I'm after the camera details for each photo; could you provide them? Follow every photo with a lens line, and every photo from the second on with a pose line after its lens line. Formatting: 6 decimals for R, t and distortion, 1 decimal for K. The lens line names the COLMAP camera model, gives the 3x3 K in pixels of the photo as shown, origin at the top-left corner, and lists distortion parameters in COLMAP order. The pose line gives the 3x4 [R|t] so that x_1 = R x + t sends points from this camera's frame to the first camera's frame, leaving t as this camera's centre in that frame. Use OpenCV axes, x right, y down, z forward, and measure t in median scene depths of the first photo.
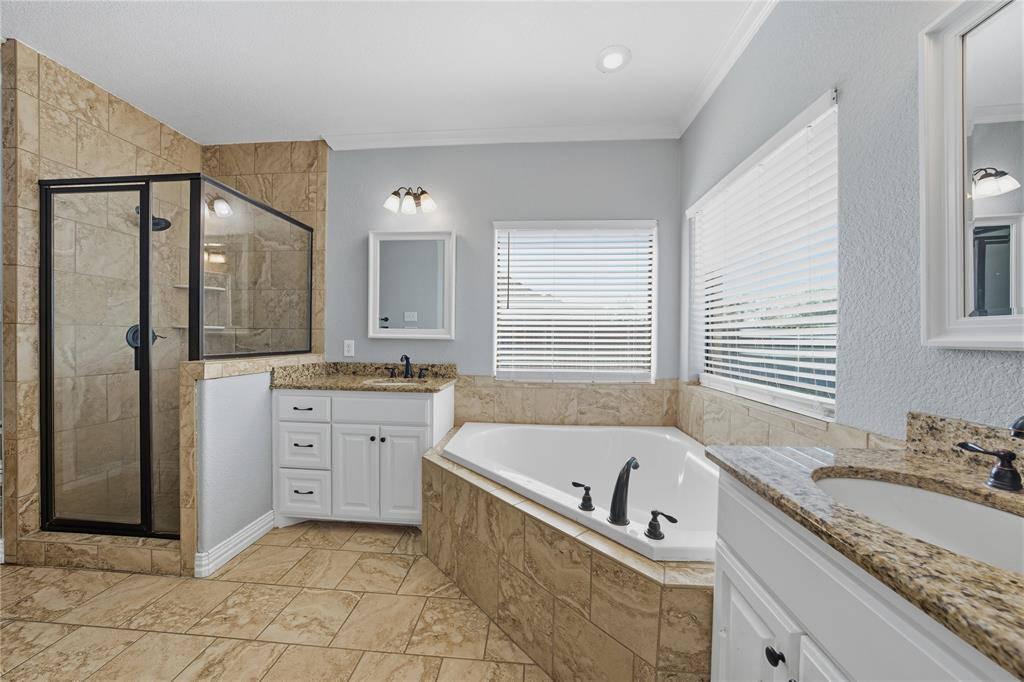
lens RADIAL K [[356.0, 0, 514.9], [0, 356.0, 337.9], [0, 0, 1]] dist [-0.017478, 0.000692]
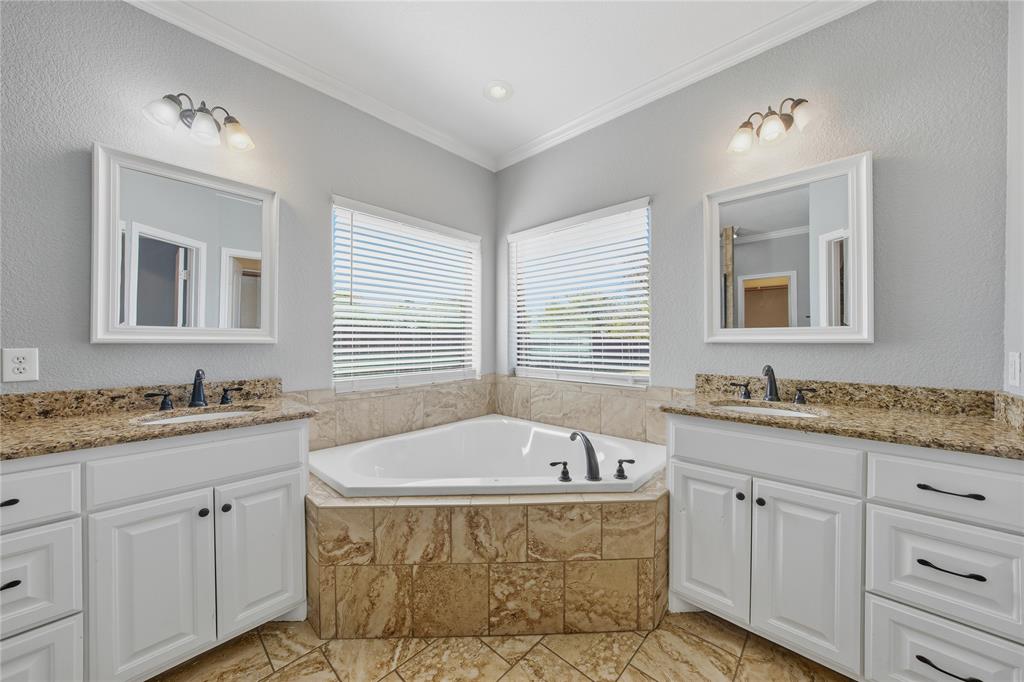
lens RADIAL K [[356.0, 0, 514.2], [0, 356.0, 338.9], [0, 0, 1]] dist [-0.017478, 0.000692]
pose [[0.630911, -0.005624, 0.775834, -0.586822], [0.006575, 0.999977, 0.001902, -0.002878], [-0.775827, 0.003901, 0.630934, 0.256842]]
